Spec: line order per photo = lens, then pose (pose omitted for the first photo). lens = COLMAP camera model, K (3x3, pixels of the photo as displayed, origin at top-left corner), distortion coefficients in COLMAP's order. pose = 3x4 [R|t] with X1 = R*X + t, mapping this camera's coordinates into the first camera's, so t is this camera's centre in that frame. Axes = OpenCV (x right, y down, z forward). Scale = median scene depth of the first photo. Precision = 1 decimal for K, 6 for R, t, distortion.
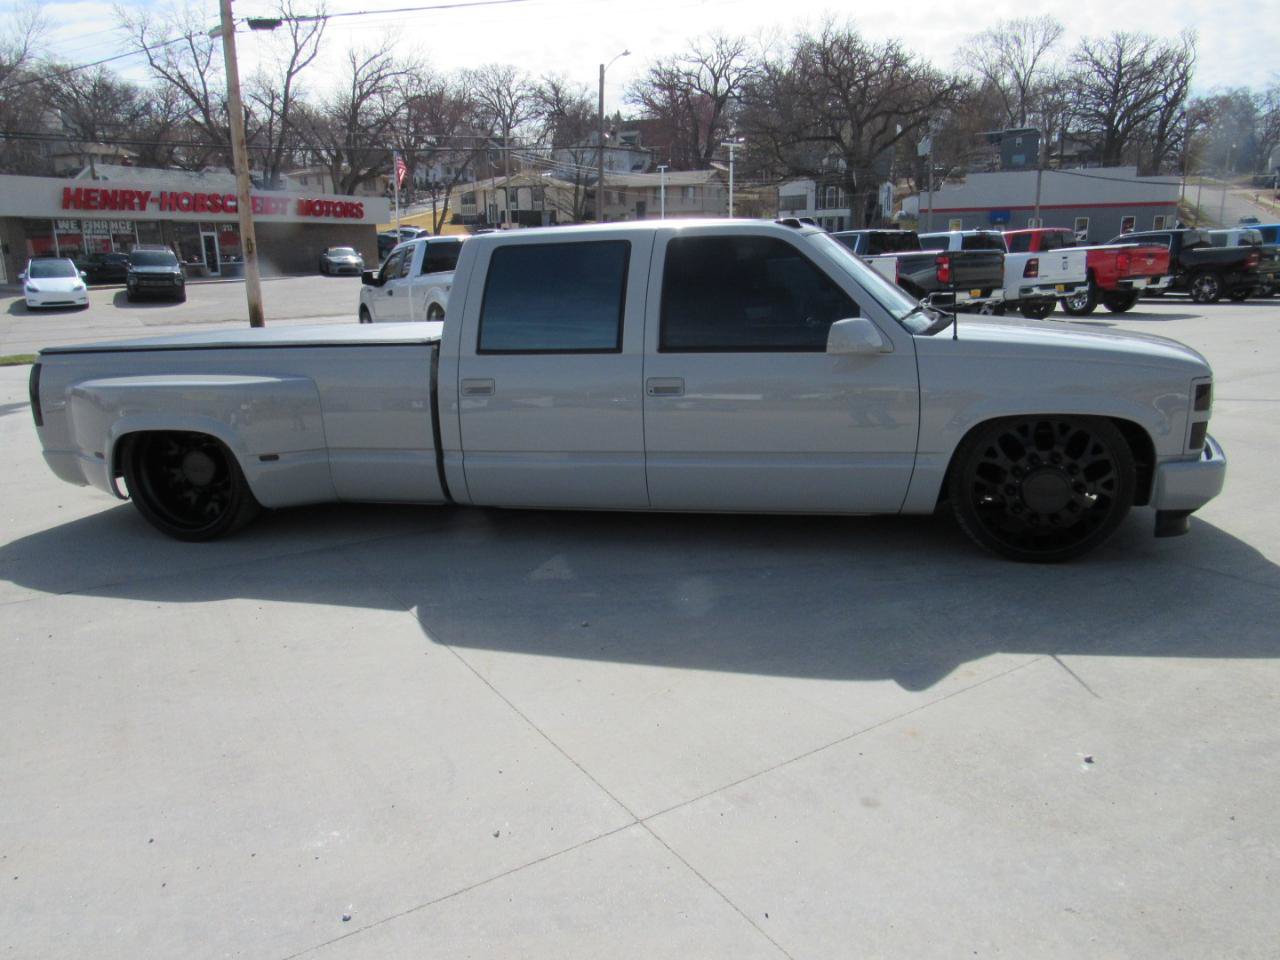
lens RADIAL K [[927.9, 0, 638.4], [0, 927.9, 475.9], [0, 0, 1]] dist [-0.006542, -0.000945]
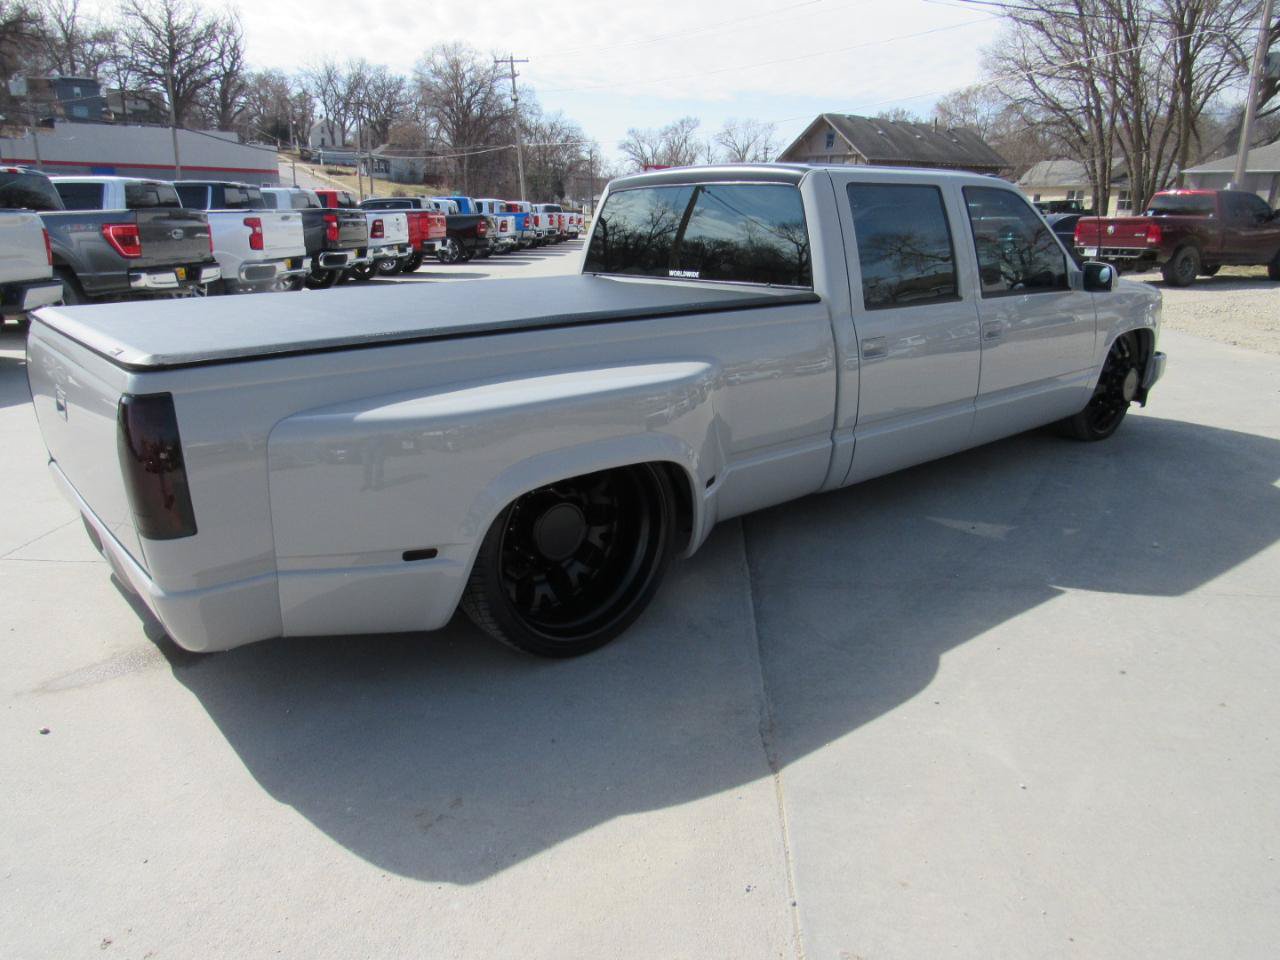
lens RADIAL K [[933.6, 0, 641.5], [0, 933.6, 477.2], [0, 0, 1]] dist [-0.027757, -0.001555]
pose [[0.562358, -0.189337, 0.804925, -0.106595], [0.160708, 0.979897, 0.118217, -0.012164], [-0.811127, 0.062878, 0.581481, 0.072569]]
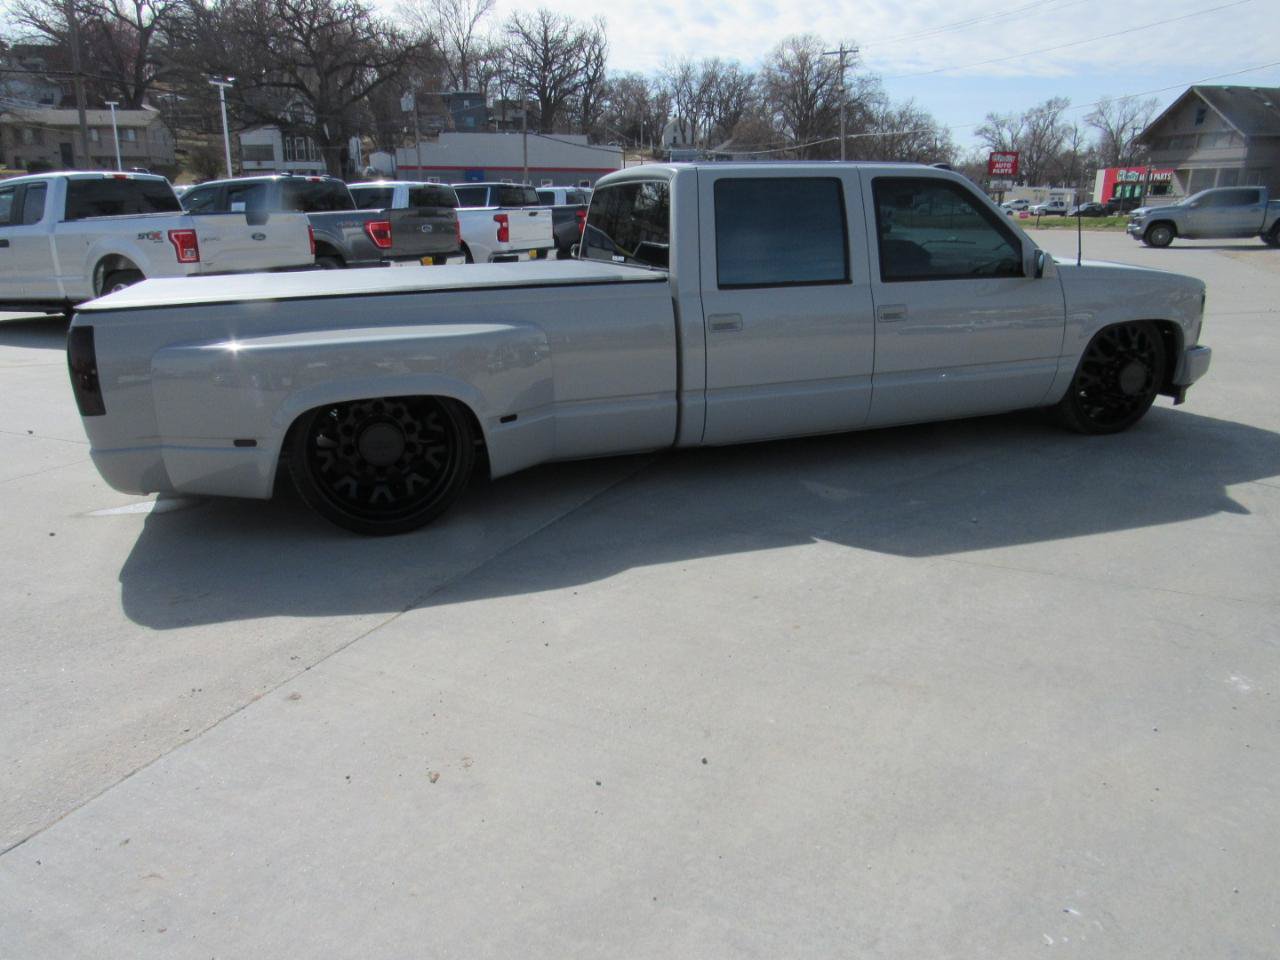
lens RADIAL K [[940.6, 0, 629.7], [0, 940.6, 475.4], [0, 0, 1]] dist [-0.013128, -0.007204]
pose [[0.831623, -0.130220, 0.539857, -0.085904], [0.109985, 0.991484, 0.069732, -0.001732], [-0.544340, 0.001385, 0.838863, 0.023710]]
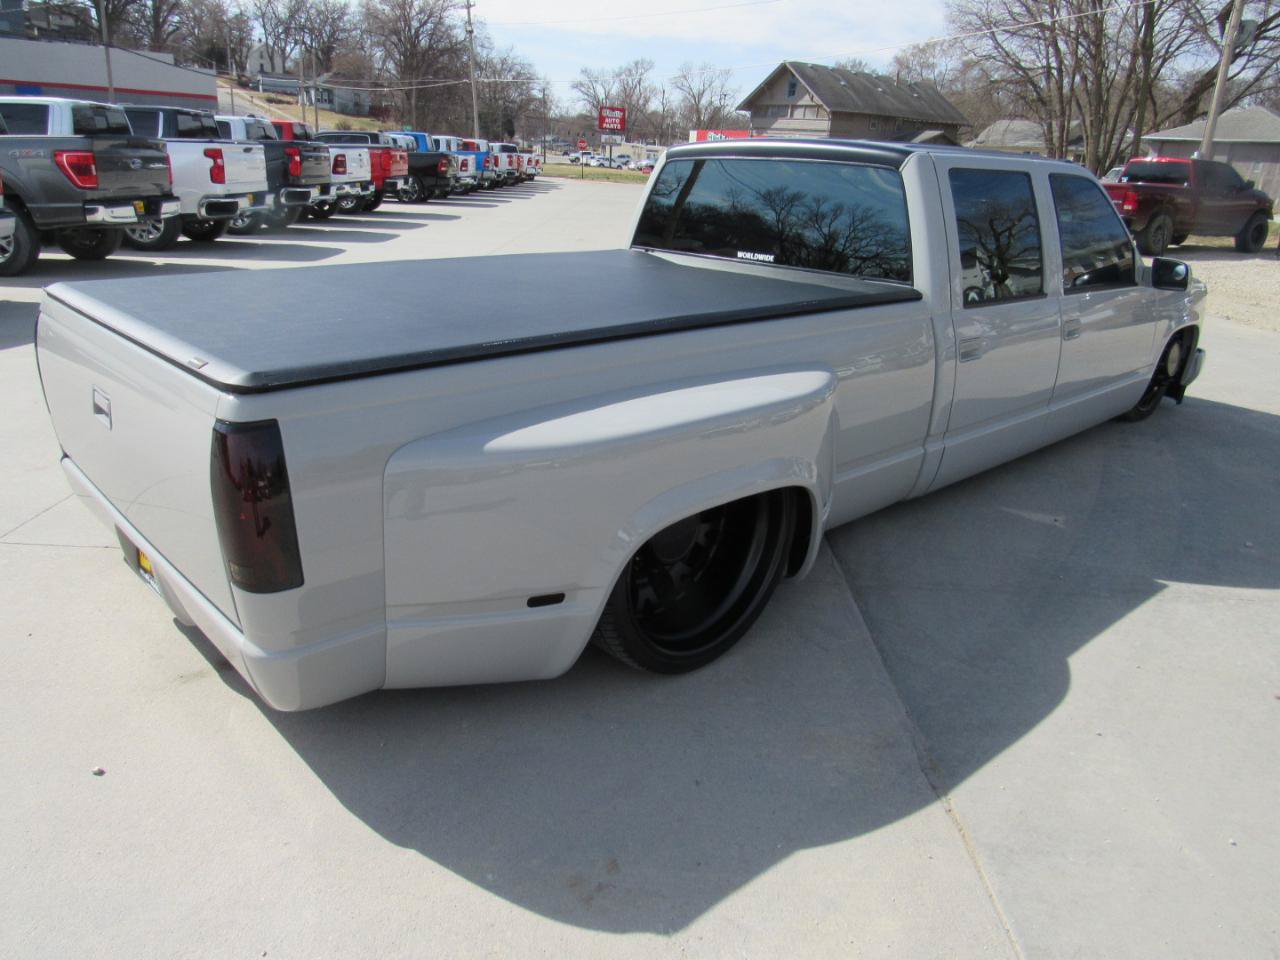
lens RADIAL K [[930.3, 0, 640.0], [0, 930.3, 480.0], [0, 0, 1]] dist [-0.028620, -0.005992]
pose [[0.514830, -0.226863, 0.826730, -0.105955], [0.130969, 0.973844, 0.185674, -0.016246], [-0.847229, 0.012685, 0.531077, 0.087633]]
